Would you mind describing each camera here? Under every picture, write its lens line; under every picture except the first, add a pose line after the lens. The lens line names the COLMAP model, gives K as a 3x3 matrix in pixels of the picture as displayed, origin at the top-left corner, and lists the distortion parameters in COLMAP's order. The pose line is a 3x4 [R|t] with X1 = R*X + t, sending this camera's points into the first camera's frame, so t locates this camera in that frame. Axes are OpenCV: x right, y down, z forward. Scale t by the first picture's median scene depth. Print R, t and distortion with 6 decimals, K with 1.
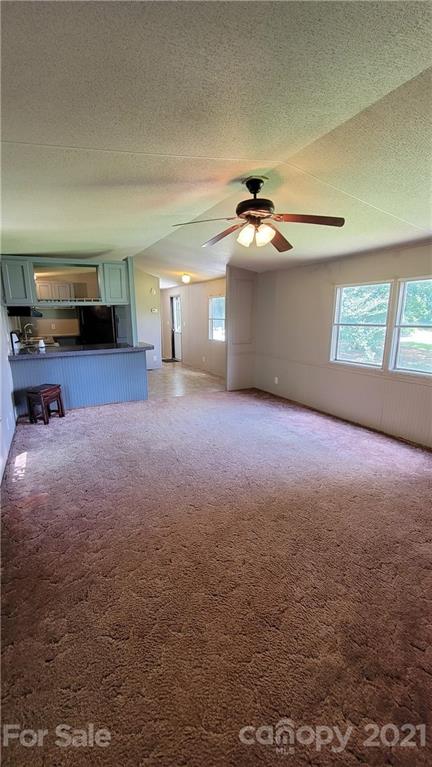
lens RADIAL K [[314.7, 0, 210.0], [0, 314.7, 381.0], [0, 0, 1]] dist [0.000163, -0.000065]
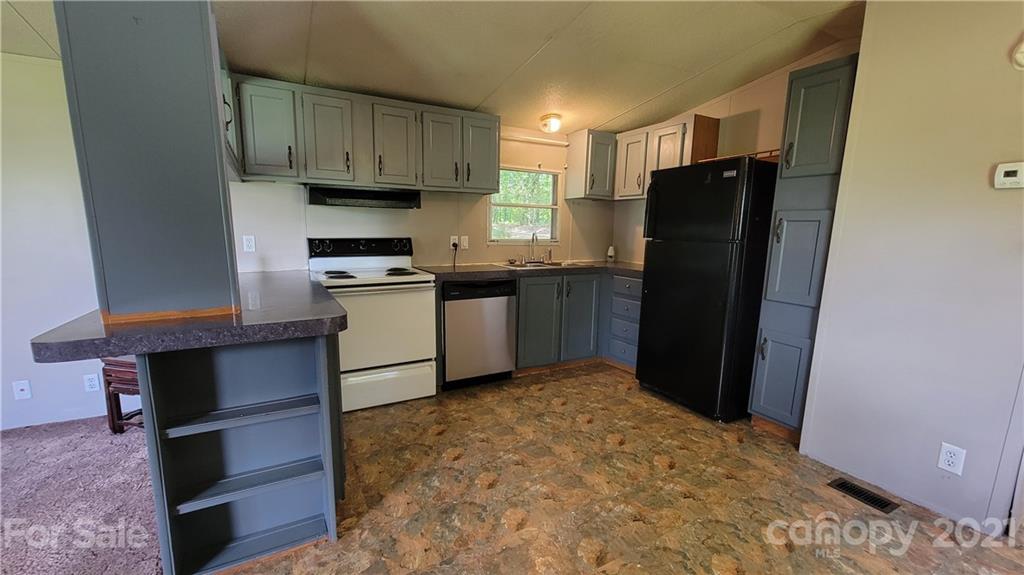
lens RADIAL K [[419.3, 0, 510.8], [0, 419.3, 297.6], [0, 0, 1]] dist [-0.003482, 0.001140]
pose [[0.027437, 0.168313, -0.985352, 0.063139], [-0.227720, 0.960857, 0.157788, -0.304217], [0.973340, 0.220055, 0.064691, 1.628896]]
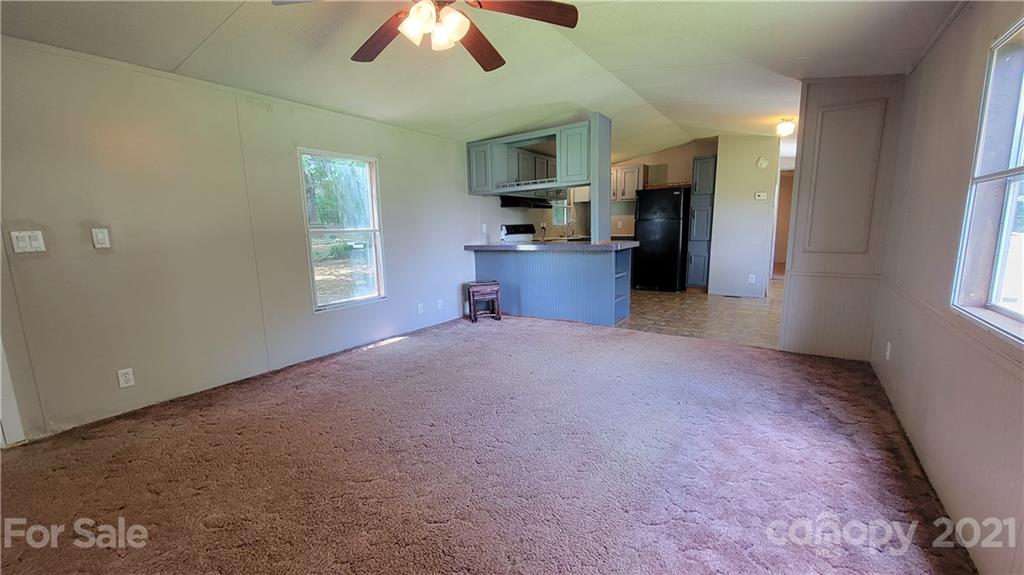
lens RADIAL K [[419.3, 0, 511.4], [0, 419.3, 298.4], [0, 0, 1]] dist [-0.003482, 0.001140]
pose [[0.482755, 0.140294, -0.864445, 0.627576], [-0.165497, 0.983914, 0.067260, -0.034067], [0.859976, 0.110593, 0.498208, 0.534481]]
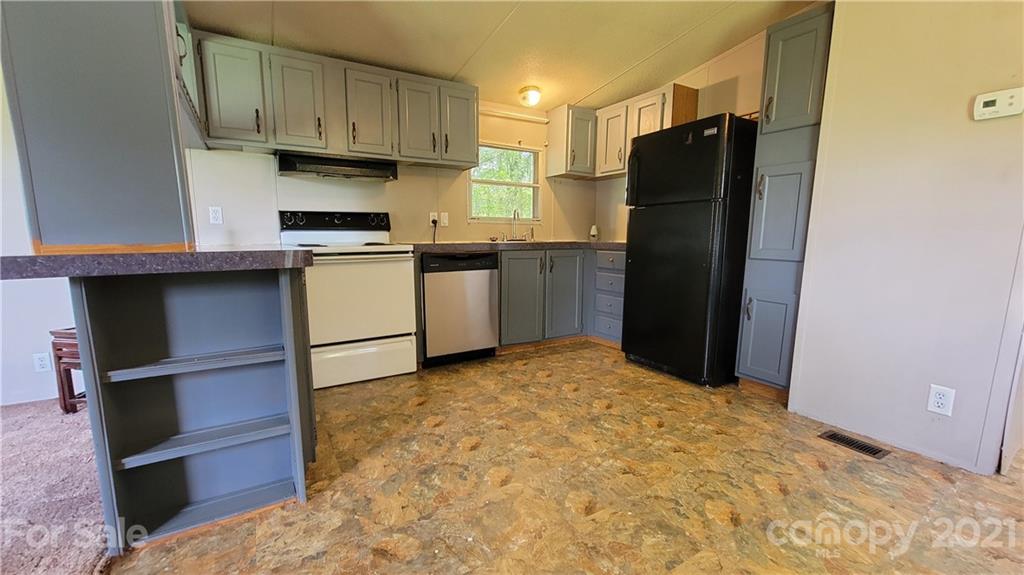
lens RADIAL K [[419.3, 0, 510.9], [0, 419.3, 297.2], [0, 0, 1]] dist [-0.003482, 0.001140]
pose [[0.065727, 0.152112, -0.986175, 0.051448], [-0.212837, 0.967706, 0.135078, -0.236035], [0.974874, 0.201017, 0.095979, 1.651300]]
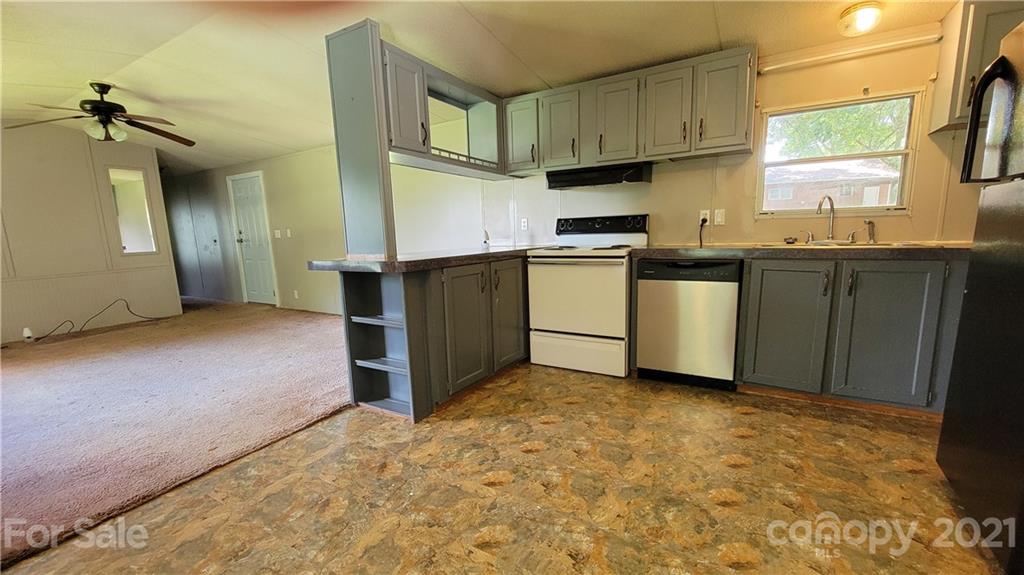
lens RADIAL K [[419.3, 0, 508.9], [0, 419.3, 298.9], [0, 0, 1]] dist [-0.003482, 0.001140]
pose [[-0.854146, 0.116591, -0.506795, -0.162546], [-0.075441, 0.936453, 0.342584, -0.347591], [0.514532, 0.330850, -0.791072, 2.051340]]
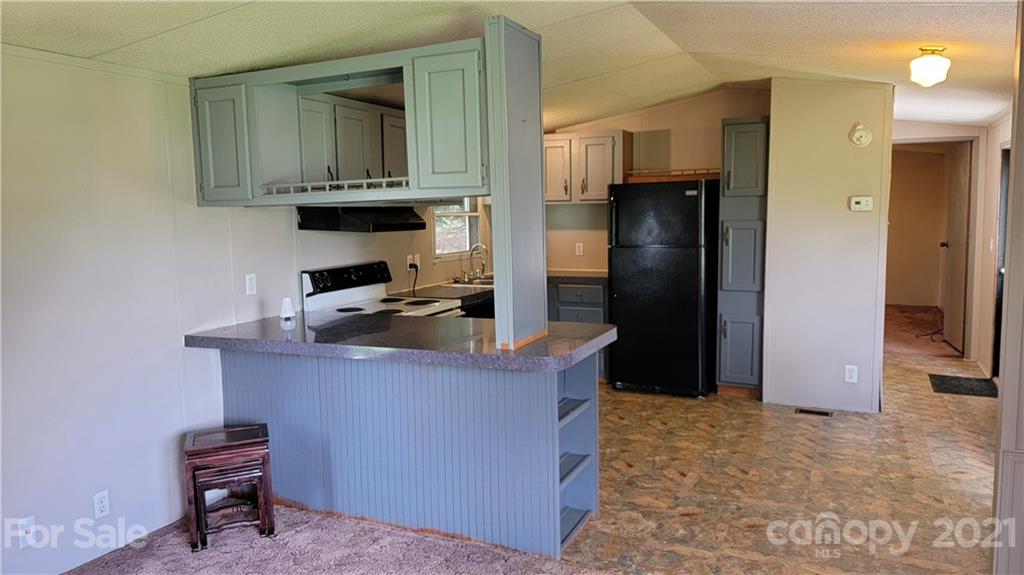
lens RADIAL K [[715.2, 0, 516.8], [0, 715.2, 282.6], [0, 0, 1]] dist [0.058417, -0.039199]
pose [[0.607202, 0.073057, -0.791182, 0.318506], [-0.153256, 0.987834, -0.026403, -0.198177], [0.779627, 0.137285, 0.611011, 0.831458]]
